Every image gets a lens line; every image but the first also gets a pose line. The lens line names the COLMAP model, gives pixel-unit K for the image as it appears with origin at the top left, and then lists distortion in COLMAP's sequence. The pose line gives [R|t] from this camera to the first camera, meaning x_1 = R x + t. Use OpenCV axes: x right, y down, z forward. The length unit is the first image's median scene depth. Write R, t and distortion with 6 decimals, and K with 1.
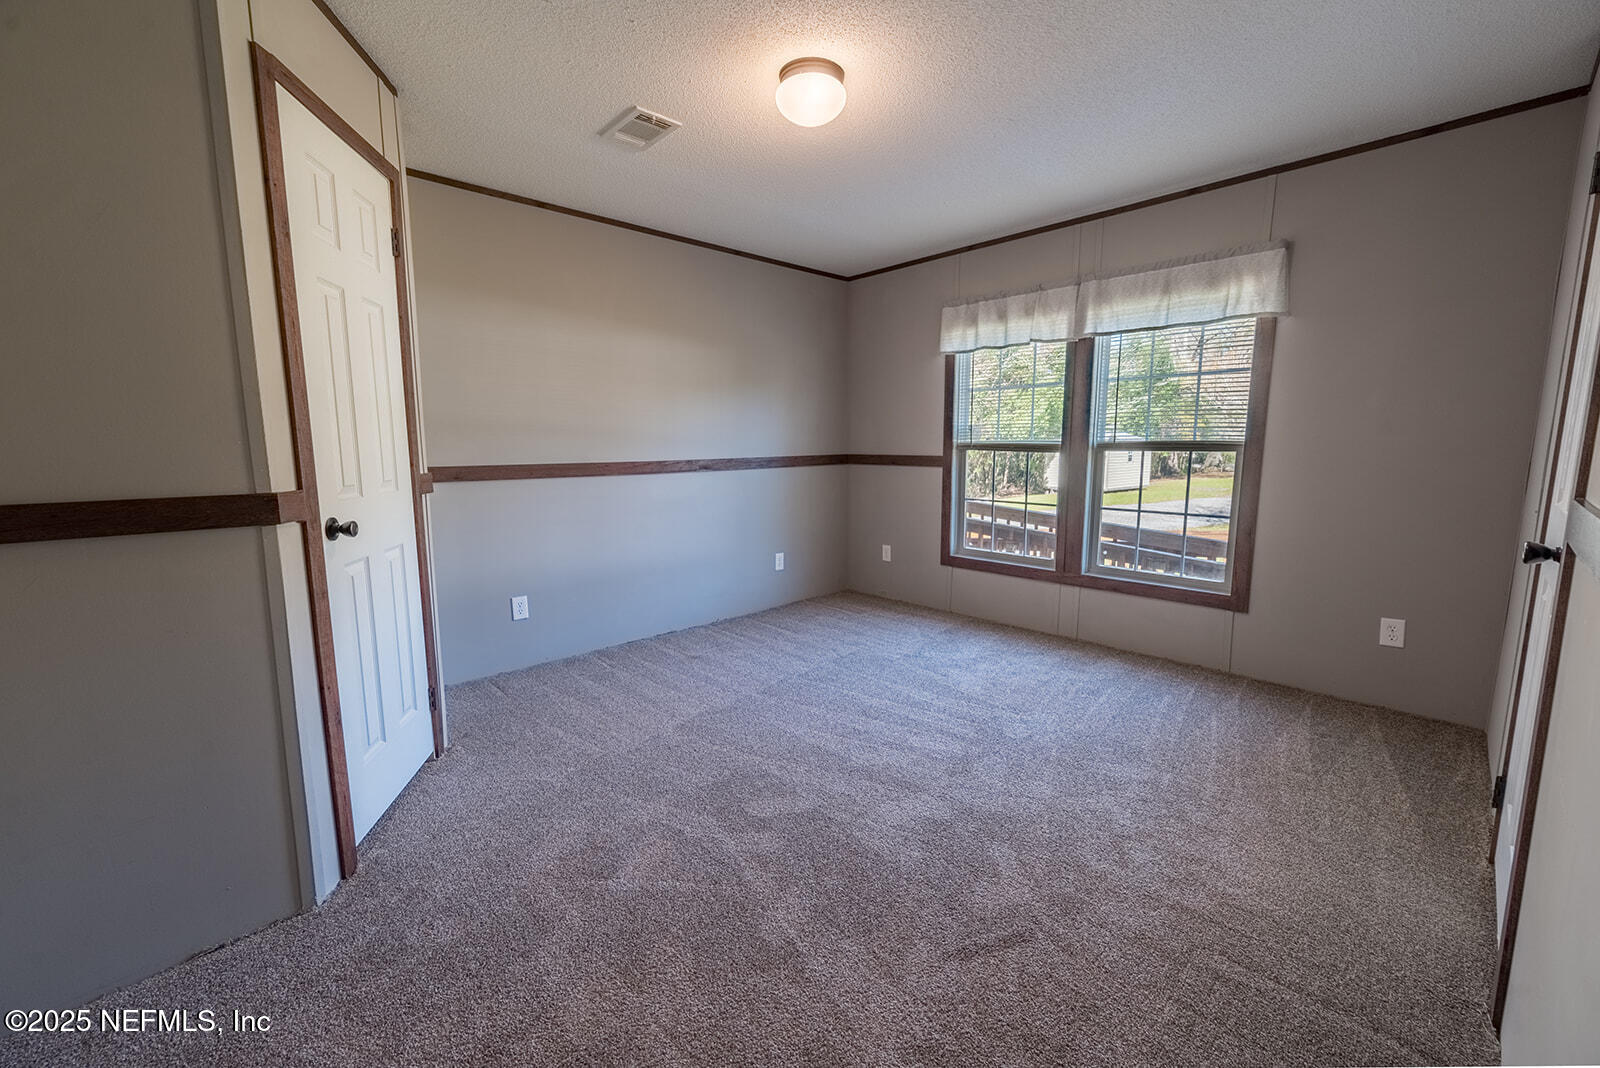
lens RADIAL K [[639.6, 0, 804.0], [0, 639.6, 538.7], [0, 0, 1]] dist [-0.000097, -0.000155]
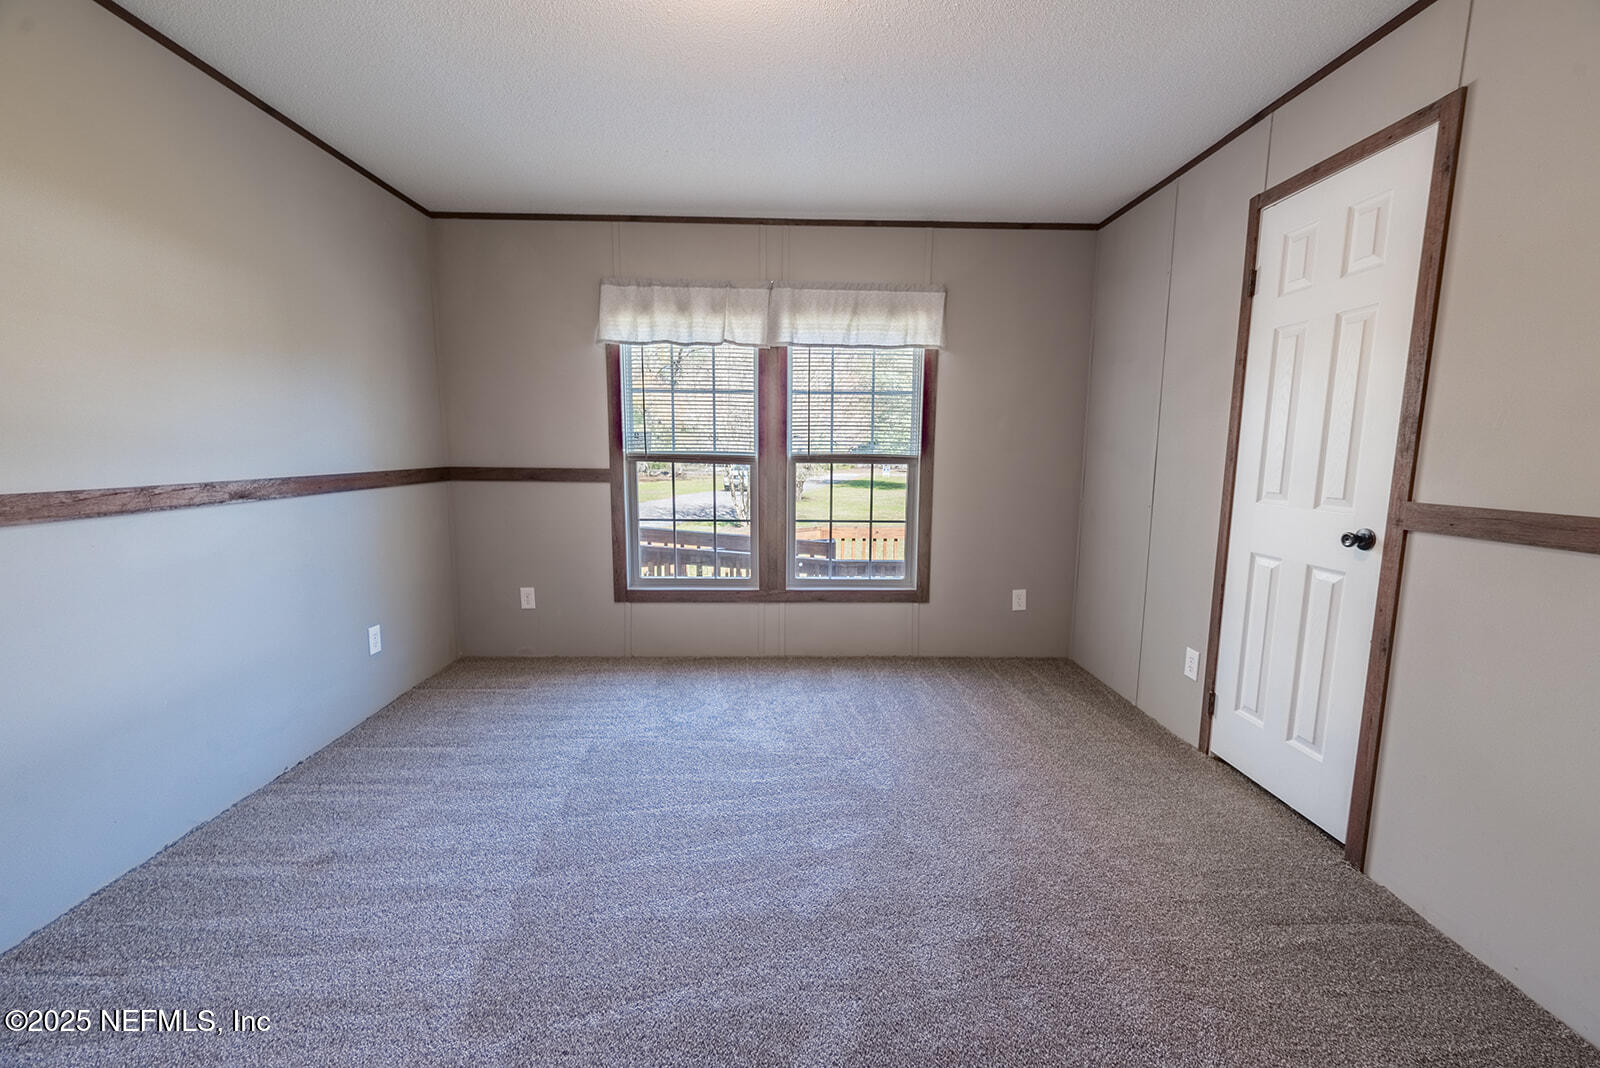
lens RADIAL K [[631.5, 0, 799.3], [0, 631.5, 536.4], [0, 0, 1]] dist [-0.000665, -0.000157]
pose [[0.666046, -0.088644, 0.740624, -0.258650], [0.098441, 0.994675, 0.030523, -0.052416], [-0.739386, 0.052577, 0.671226, 0.338160]]
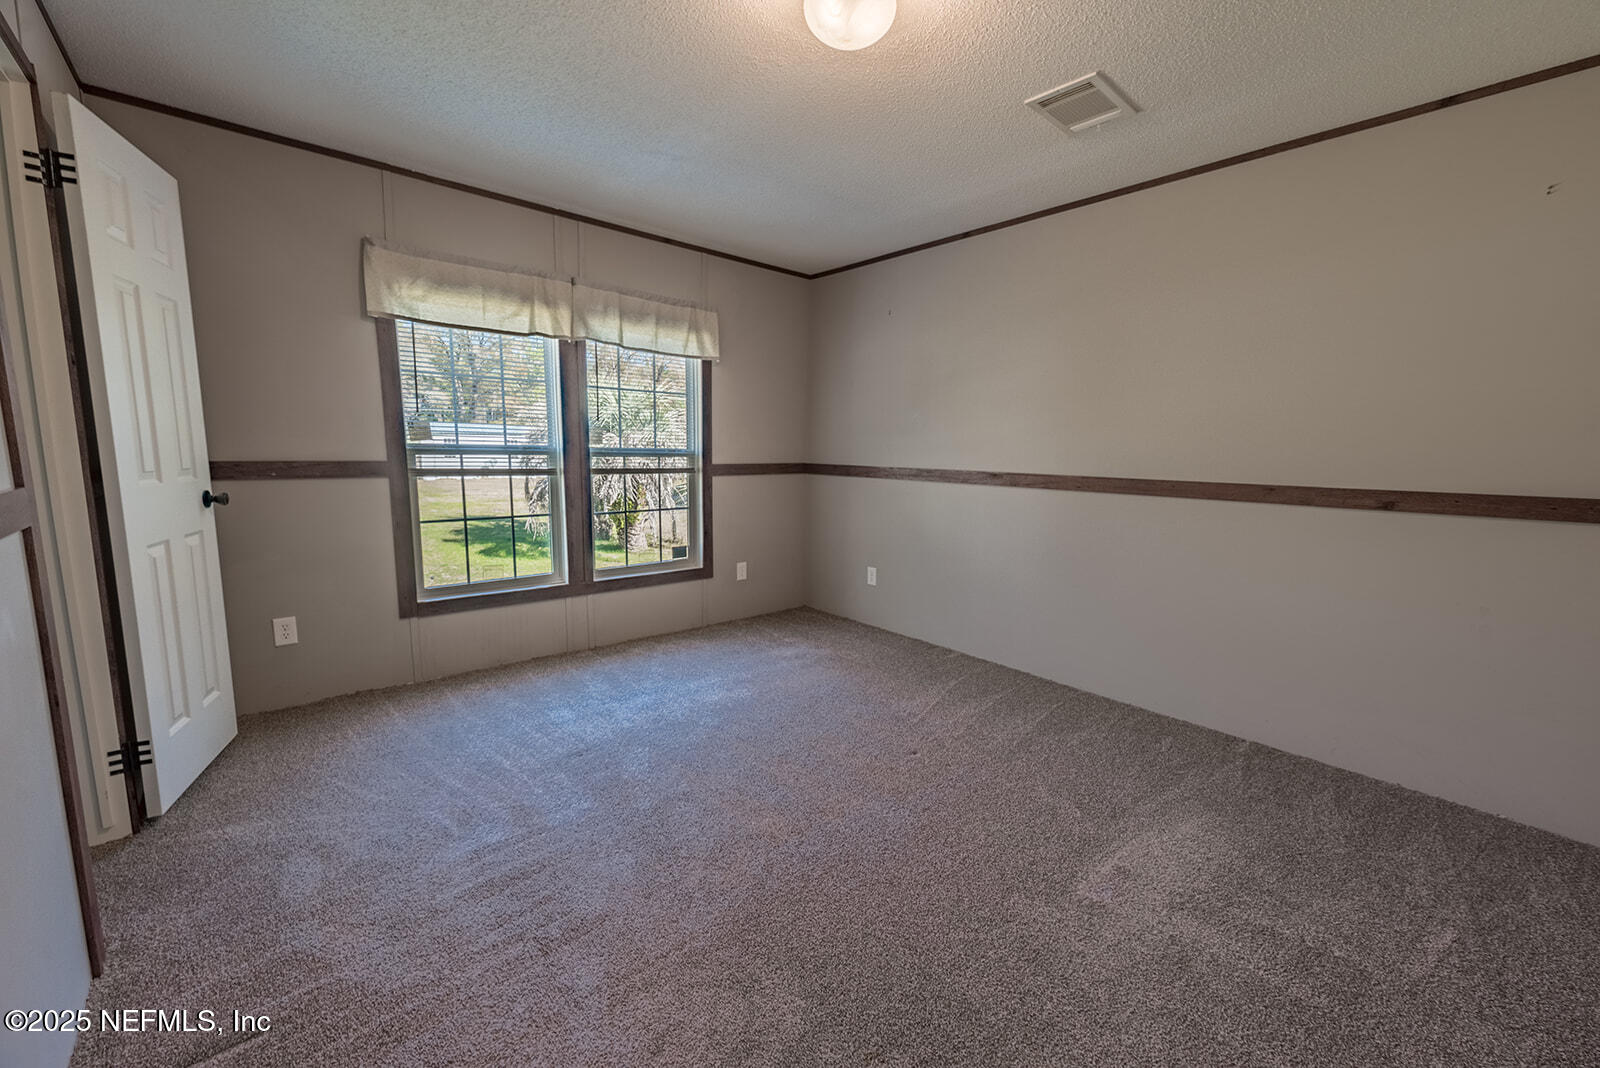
lens RADIAL K [[631.5, 0, 799.3], [0, 631.5, 536.4], [0, 0, 1]] dist [-0.000665, -0.000157]
pose [[0.059716, -0.129217, 0.989817, -0.512842], [0.128229, 0.984364, 0.120769, -0.089868], [-0.989945, 0.119711, 0.075352, 0.604311]]
